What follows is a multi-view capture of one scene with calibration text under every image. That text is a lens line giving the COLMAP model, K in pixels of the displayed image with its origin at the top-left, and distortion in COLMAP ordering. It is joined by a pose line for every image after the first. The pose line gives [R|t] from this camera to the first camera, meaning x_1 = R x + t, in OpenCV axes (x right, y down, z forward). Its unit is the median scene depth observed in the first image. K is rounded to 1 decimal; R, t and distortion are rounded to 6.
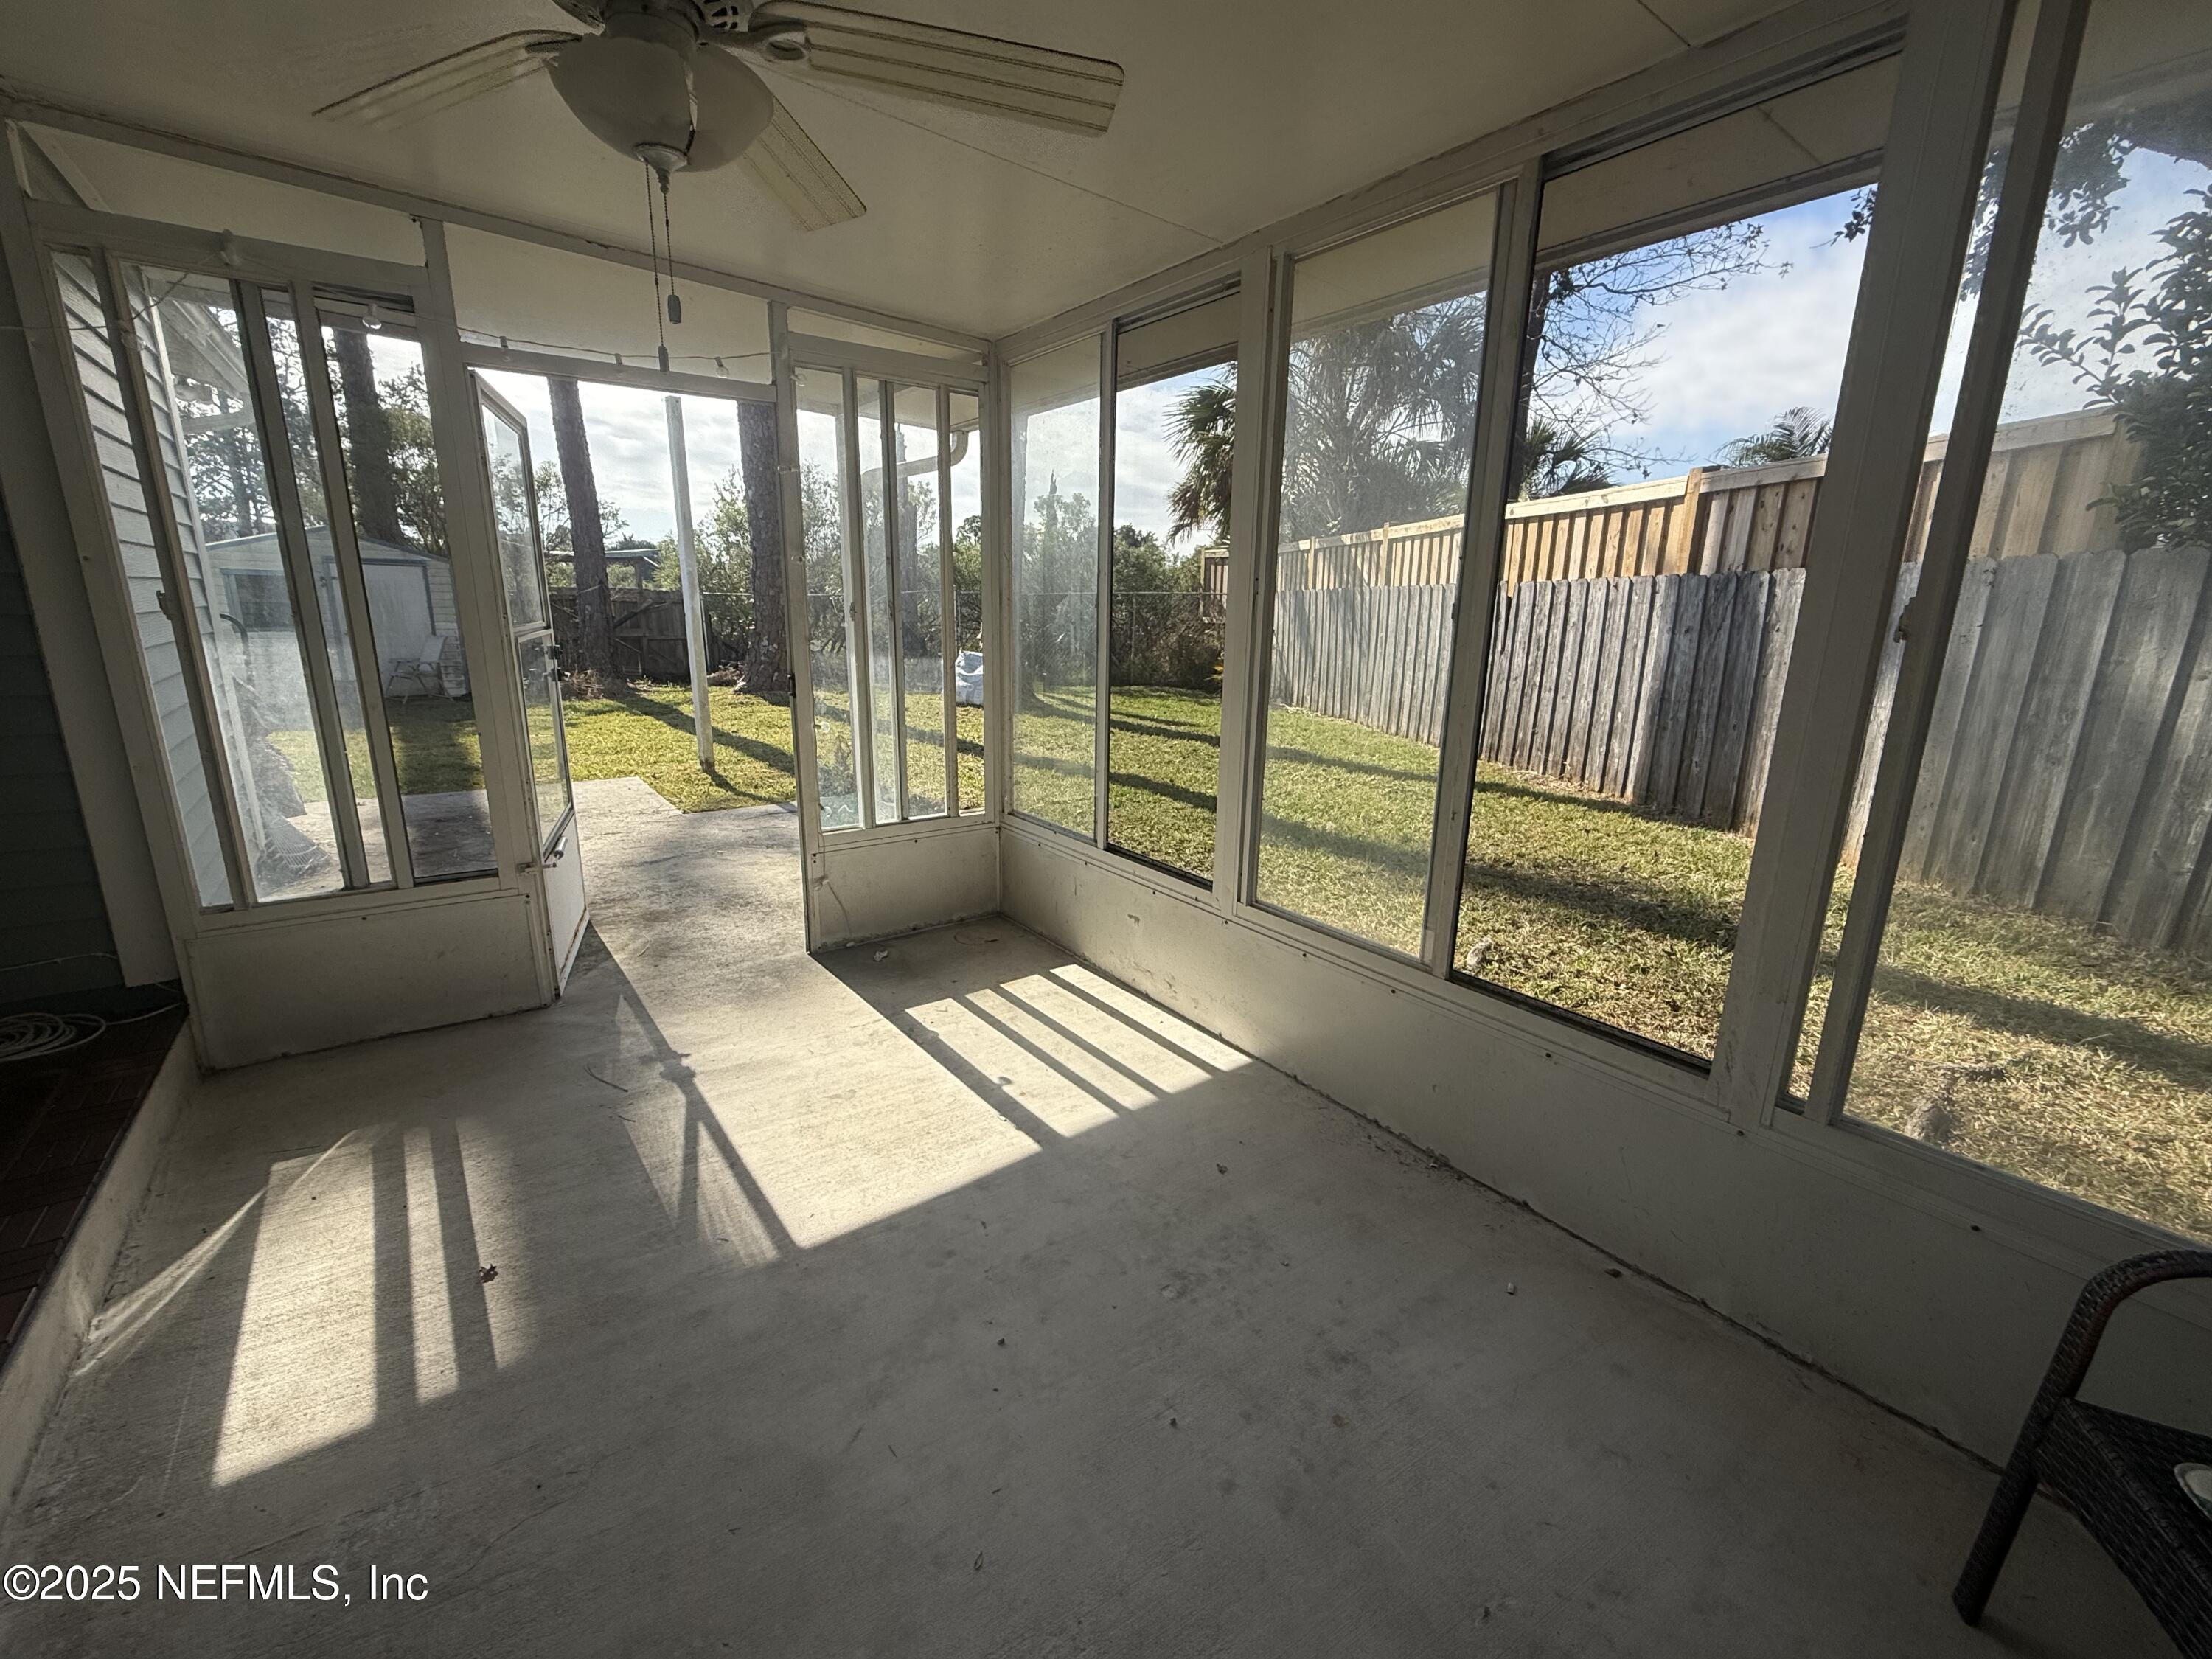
lens RADIAL K [[942.8, 0, 1107.7], [0, 942.8, 826.7], [0, 0, 1]] dist [-0.000620, -0.000125]
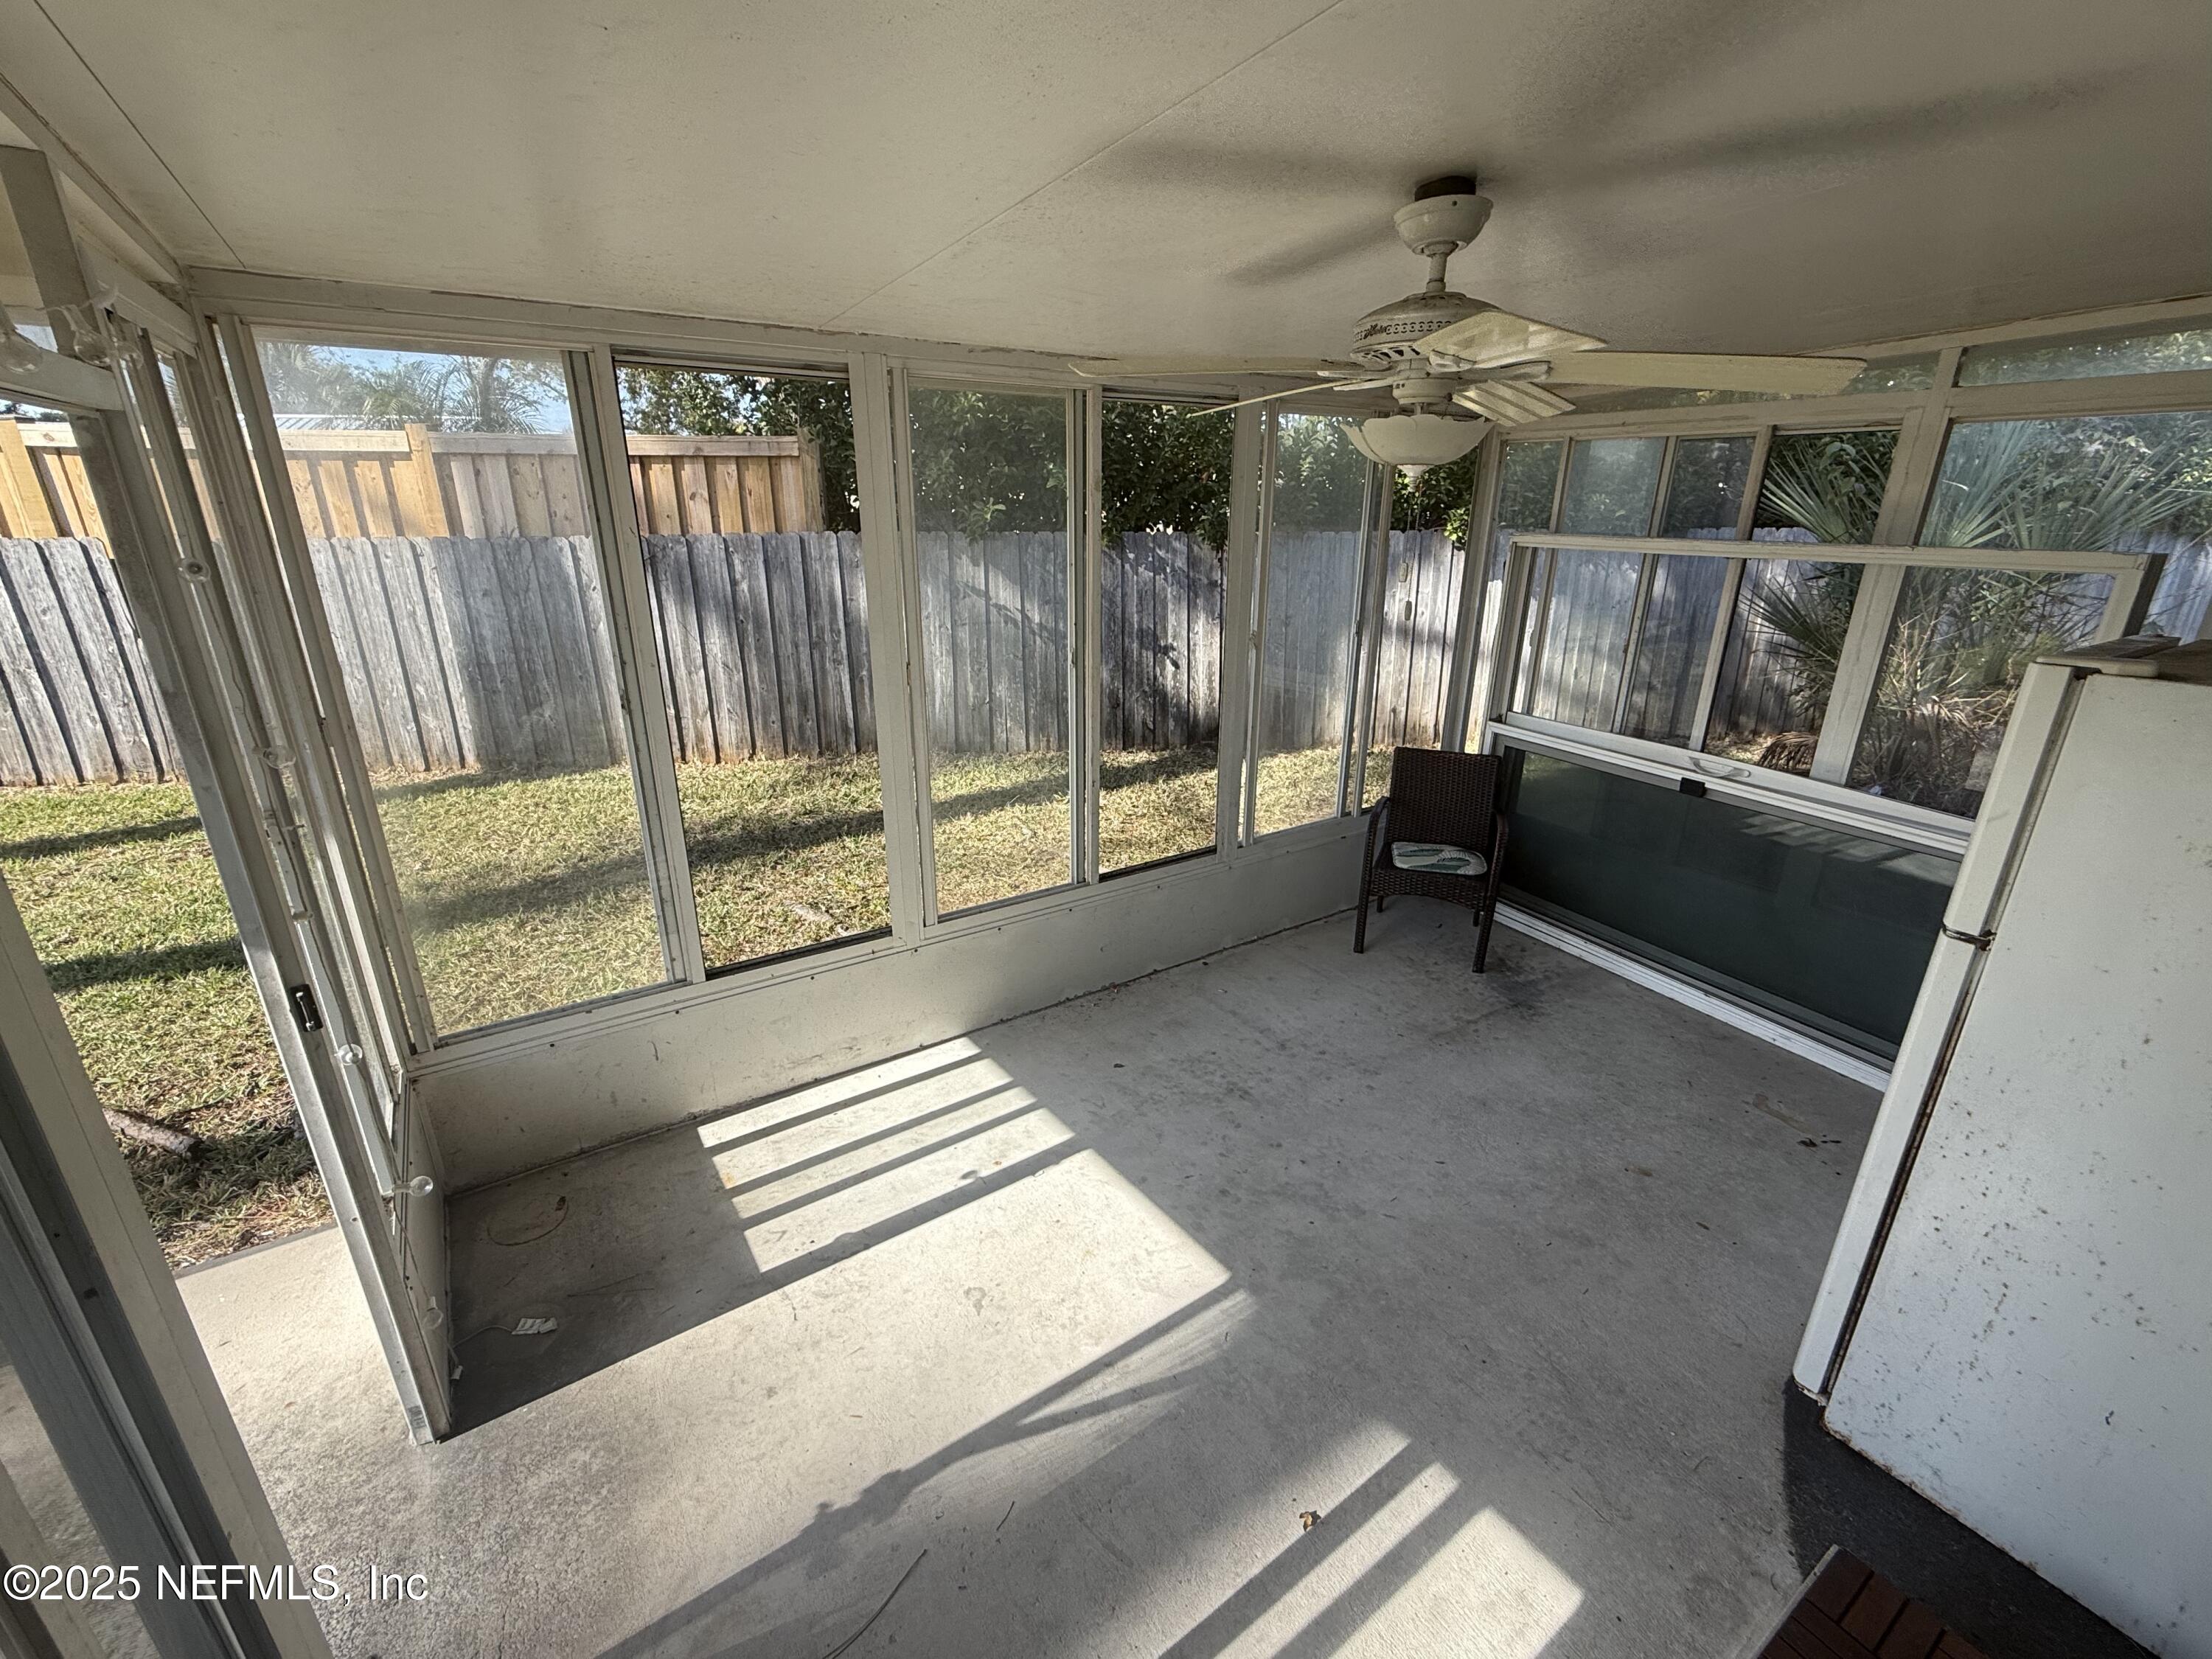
lens RADIAL K [[942.8, 0, 1105.6], [0, 942.8, 833.2], [0, 0, 1]] dist [-0.000620, -0.000125]
pose [[0.038961, -0.355161, 0.933993, -0.879844], [0.231125, 0.912559, 0.337369, -0.358378], [-0.972144, 0.202725, 0.117640, 0.634685]]
